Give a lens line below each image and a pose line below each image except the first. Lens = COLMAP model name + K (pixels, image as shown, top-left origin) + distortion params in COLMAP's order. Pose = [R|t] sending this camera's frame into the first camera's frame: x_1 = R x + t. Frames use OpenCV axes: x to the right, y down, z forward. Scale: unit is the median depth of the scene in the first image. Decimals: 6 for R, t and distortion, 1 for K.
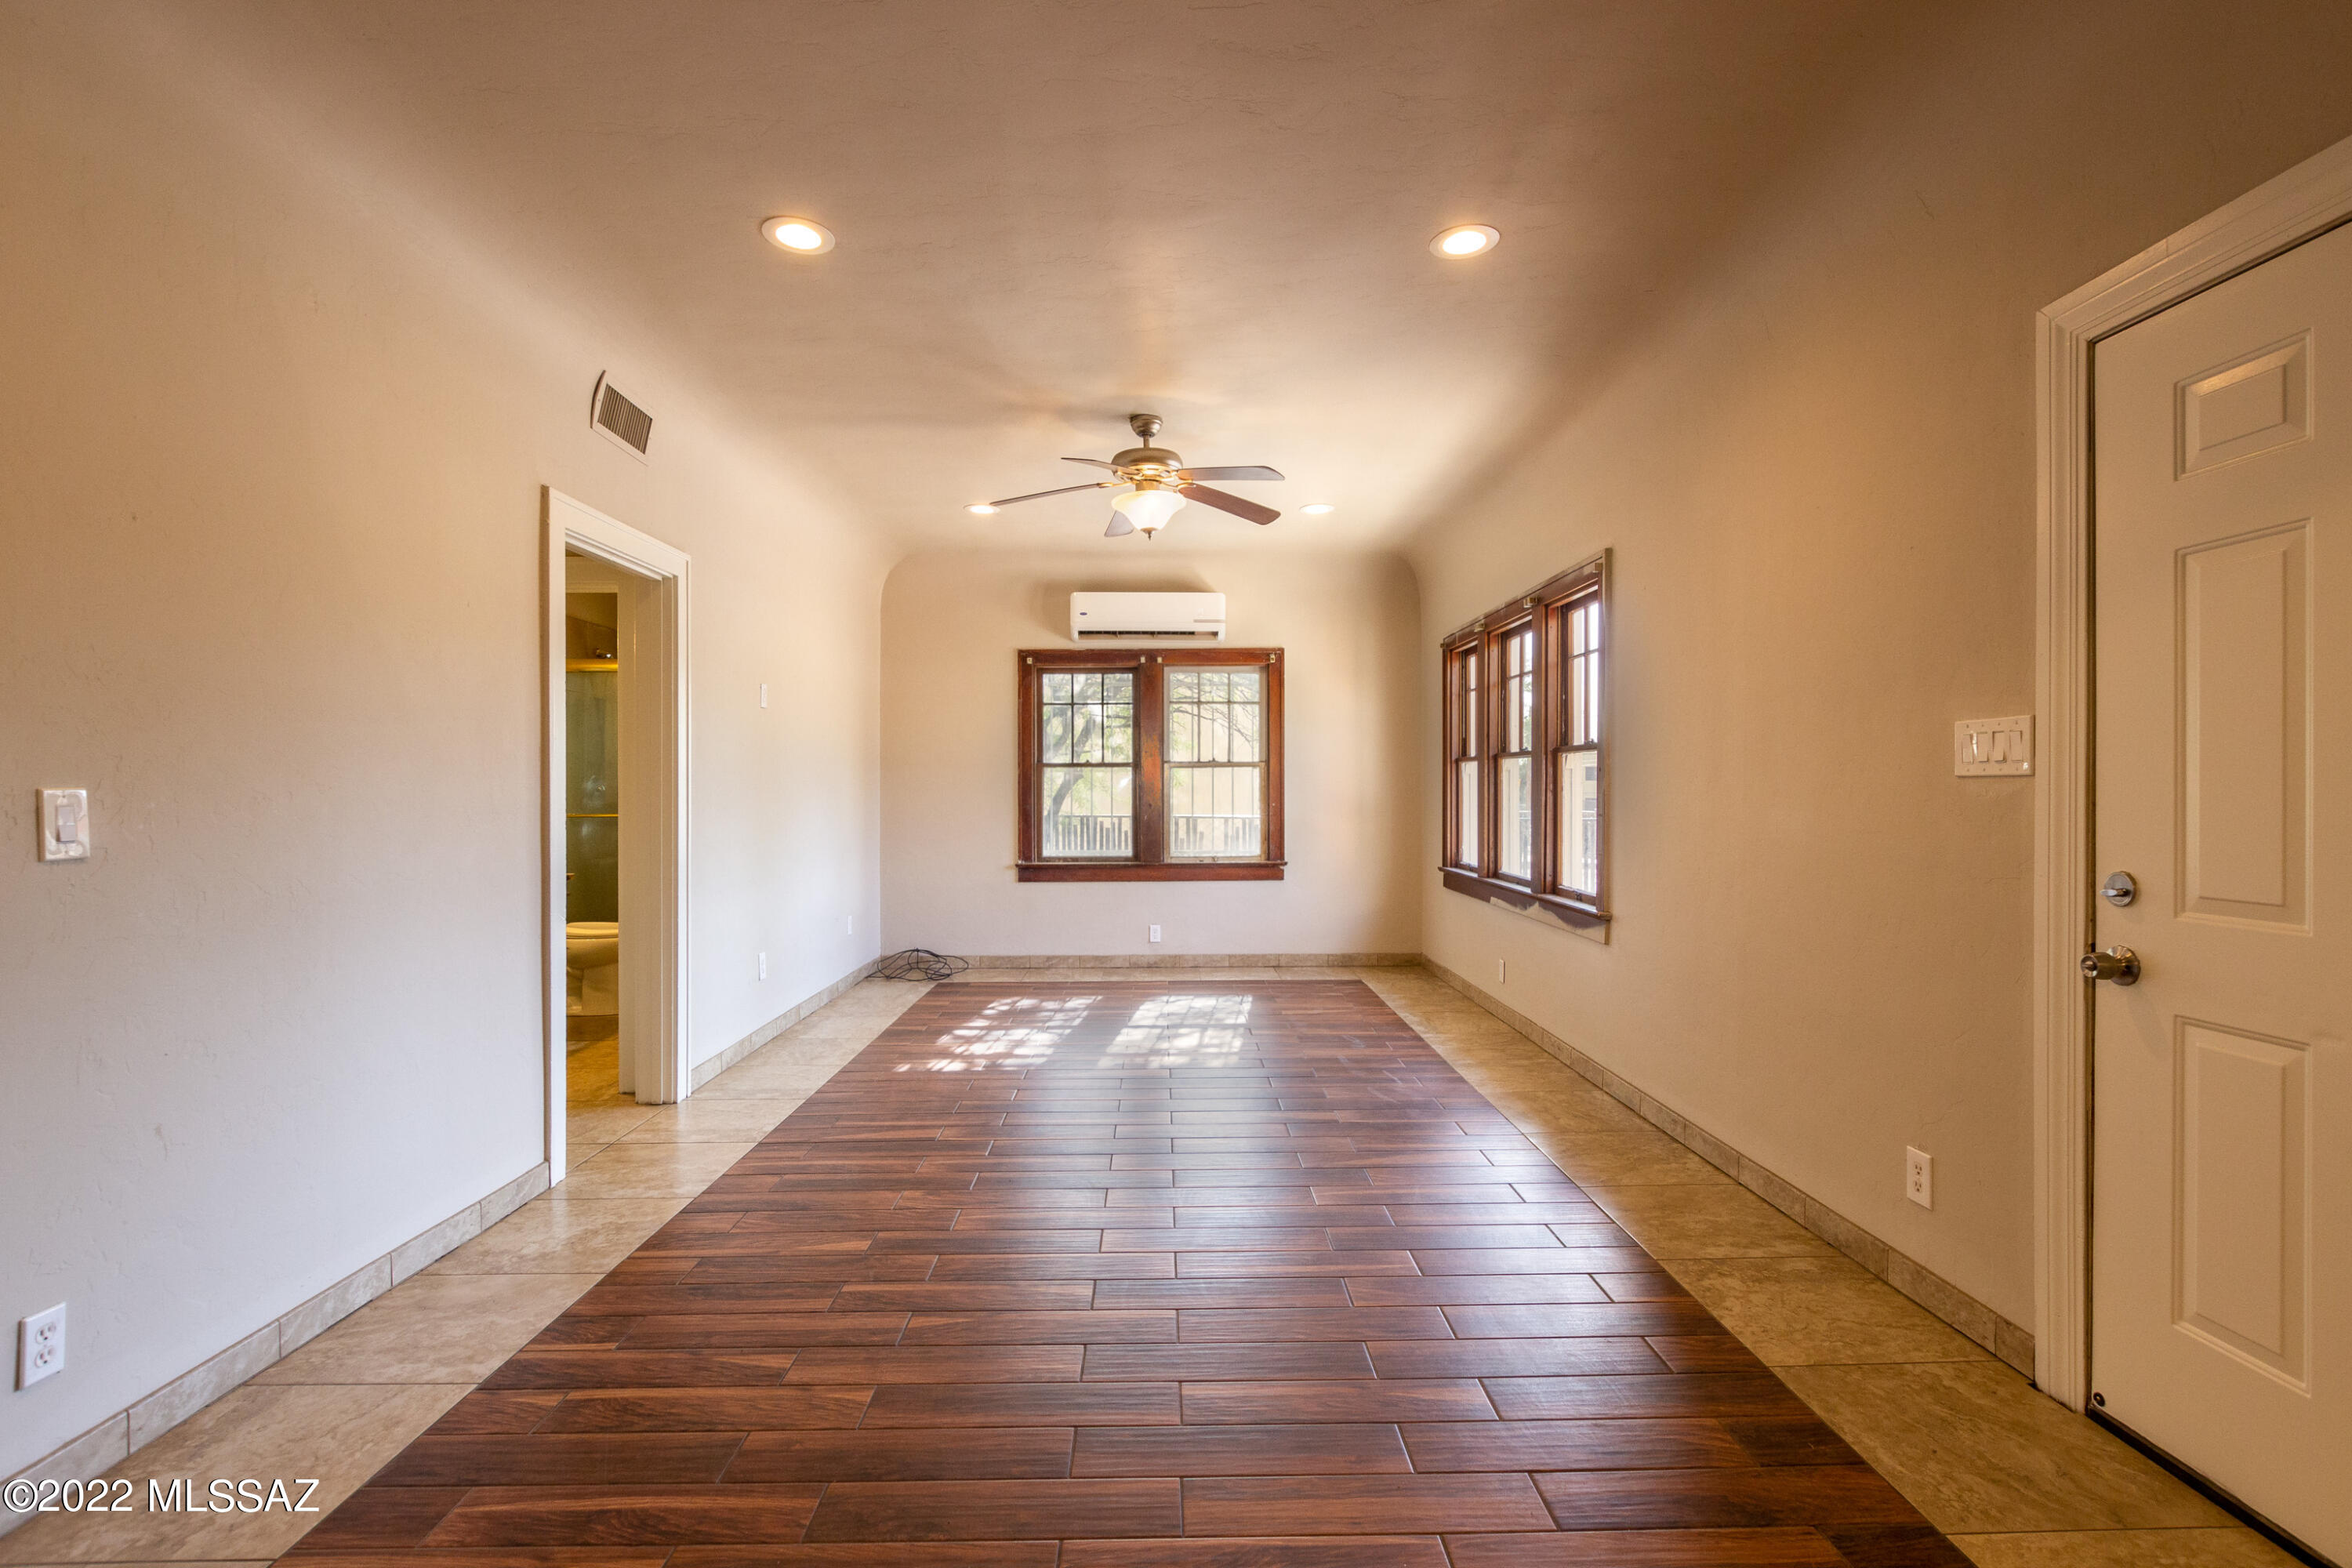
lens RADIAL K [[1081.0, 0, 1159.5], [0, 1081.0, 793.1], [0, 0, 1]] dist [-0.001444, -0.002224]
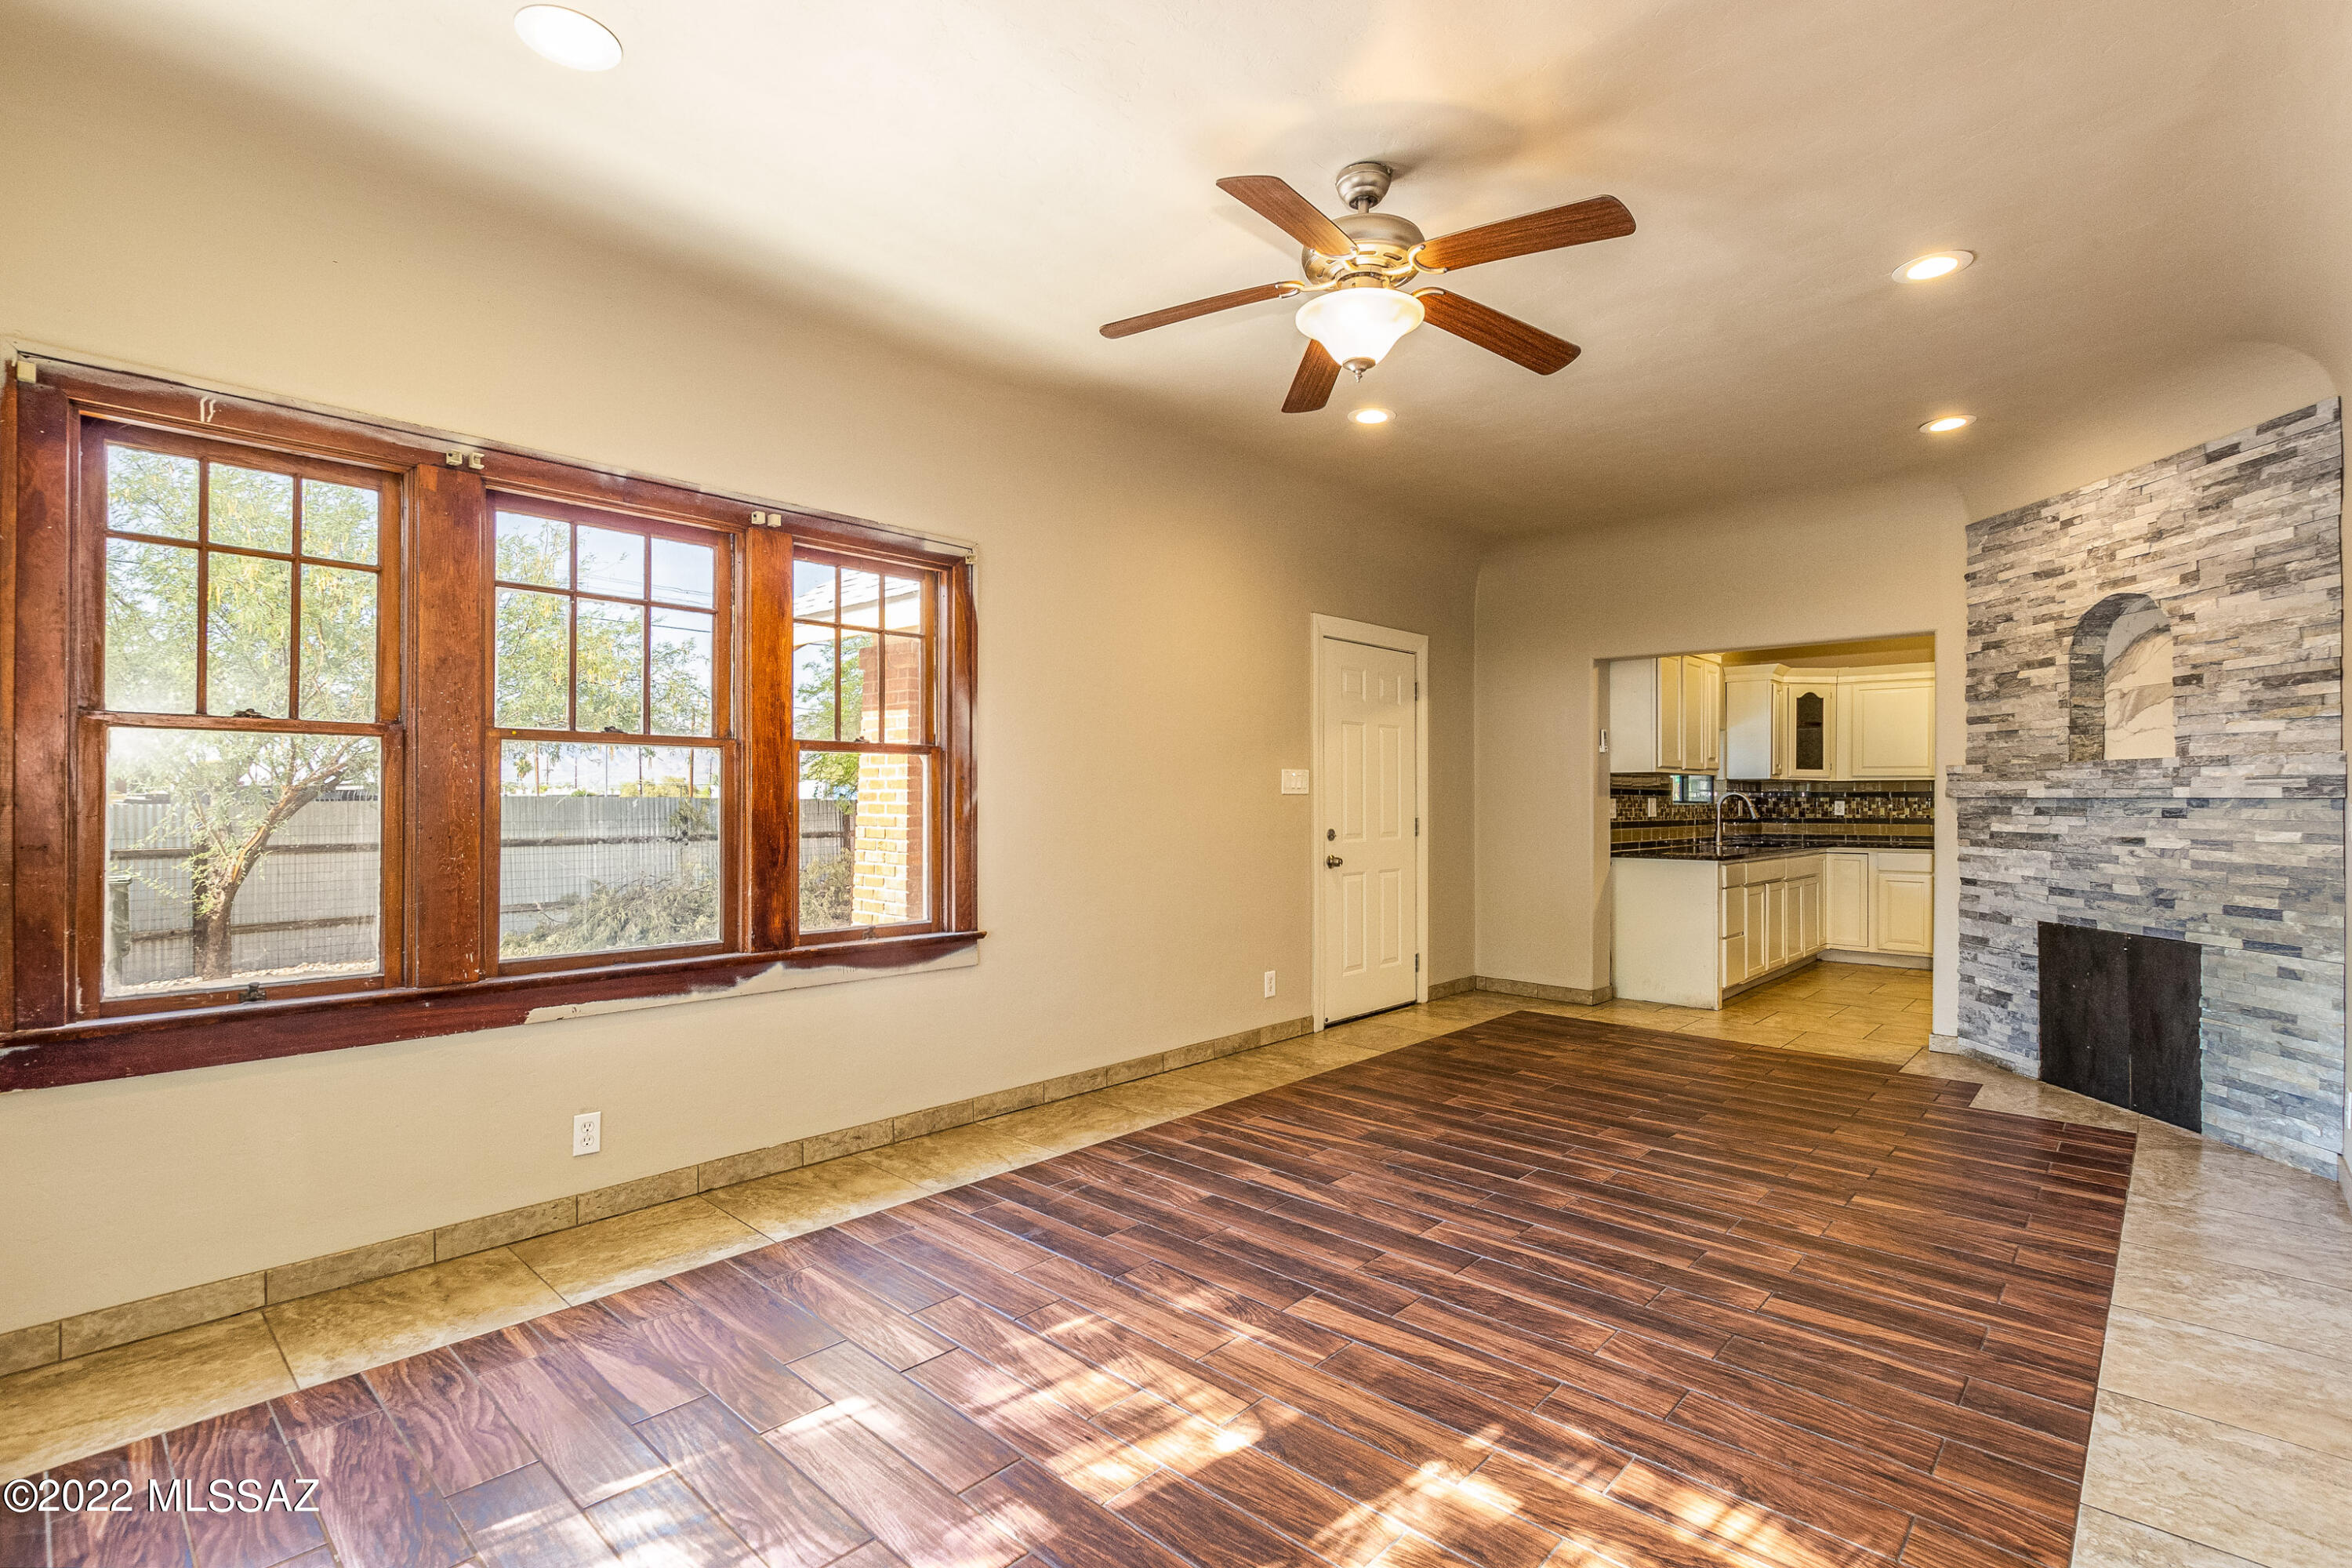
lens RADIAL K [[1081.0, 0, 1186.4], [0, 1081.0, 795.5], [0, 0, 1]] dist [-0.001444, -0.002224]
pose [[-0.735876, 0.001360, 0.677115, -0.556327], [0.000335, 0.999999, -0.001644, -0.007876], [-0.677116, -0.000983, -0.735875, 2.462207]]
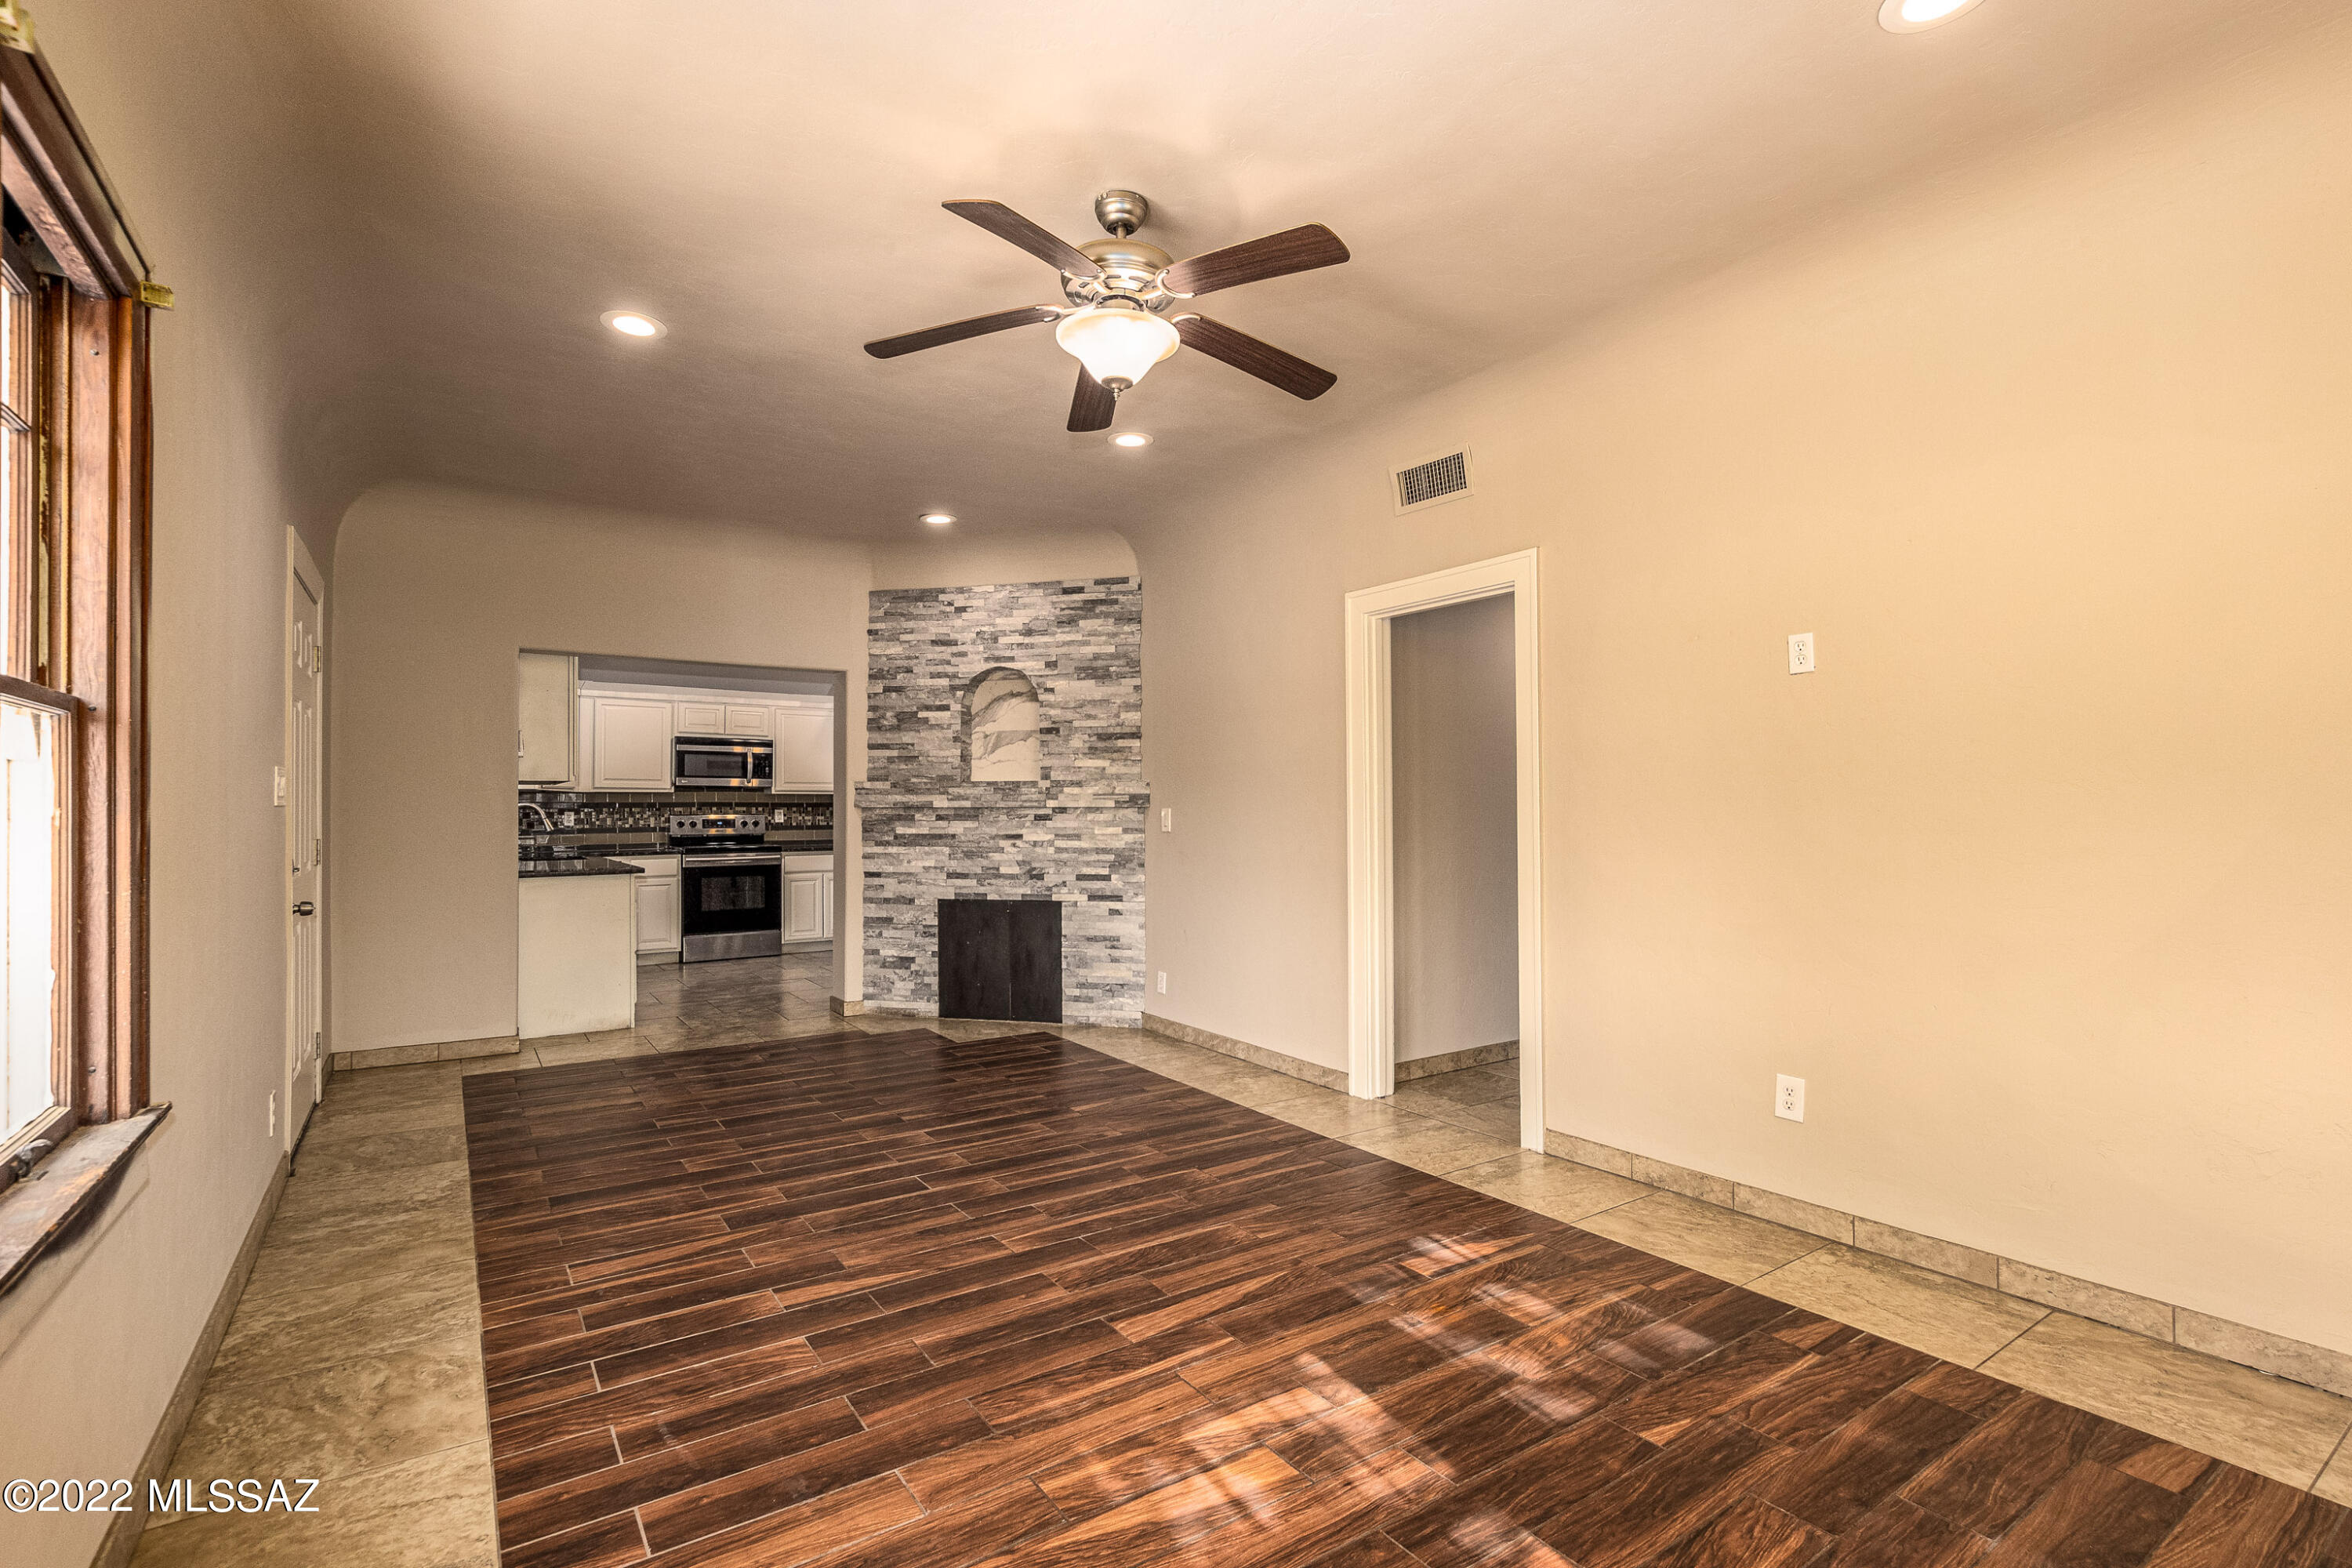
lens RADIAL K [[1081.0, 0, 1176.0], [0, 1081.0, 791.3], [0, 0, 1]] dist [-0.001444, -0.002224]
pose [[-0.827083, -0.005007, -0.562058, 0.495332], [0.003245, 0.999901, -0.013682, -0.008152], [0.562071, -0.013141, -0.826985, 2.484092]]
